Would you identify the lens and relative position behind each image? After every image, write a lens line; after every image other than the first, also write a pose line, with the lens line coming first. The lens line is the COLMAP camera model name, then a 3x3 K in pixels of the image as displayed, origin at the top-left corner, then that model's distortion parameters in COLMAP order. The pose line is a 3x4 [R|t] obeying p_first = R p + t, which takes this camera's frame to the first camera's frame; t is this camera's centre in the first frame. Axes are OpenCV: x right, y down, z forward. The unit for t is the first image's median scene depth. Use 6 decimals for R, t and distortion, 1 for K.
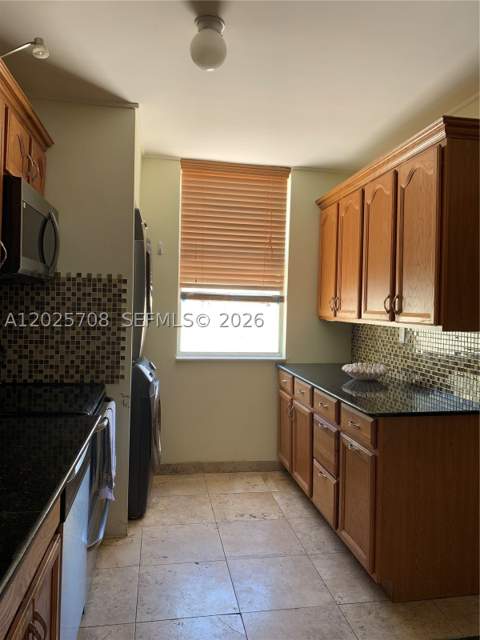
lens RADIAL K [[482.7, 0, 243.9], [0, 482.7, 325.3], [0, 0, 1]] dist [0.014729, -0.009376]
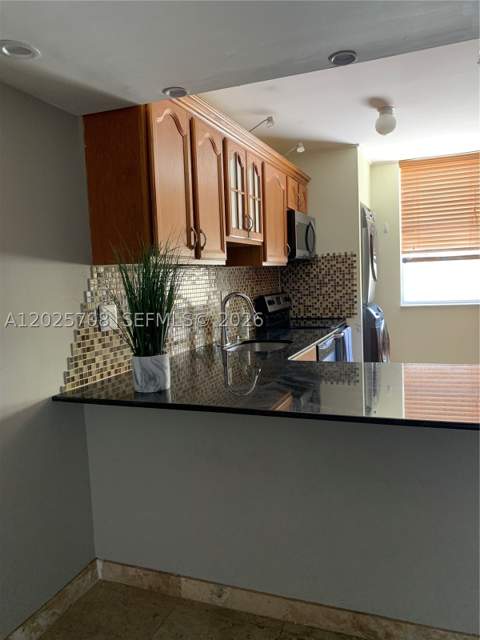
lens RADIAL K [[482.7, 0, 239.7], [0, 482.7, 322.9], [0, 0, 1]] dist [0.014729, -0.009376]
pose [[0.850533, -0.022637, -0.525434, 0.280085], [0.054492, 0.997489, 0.045233, 0.041663], [0.523091, -0.067104, 0.849631, -0.619334]]
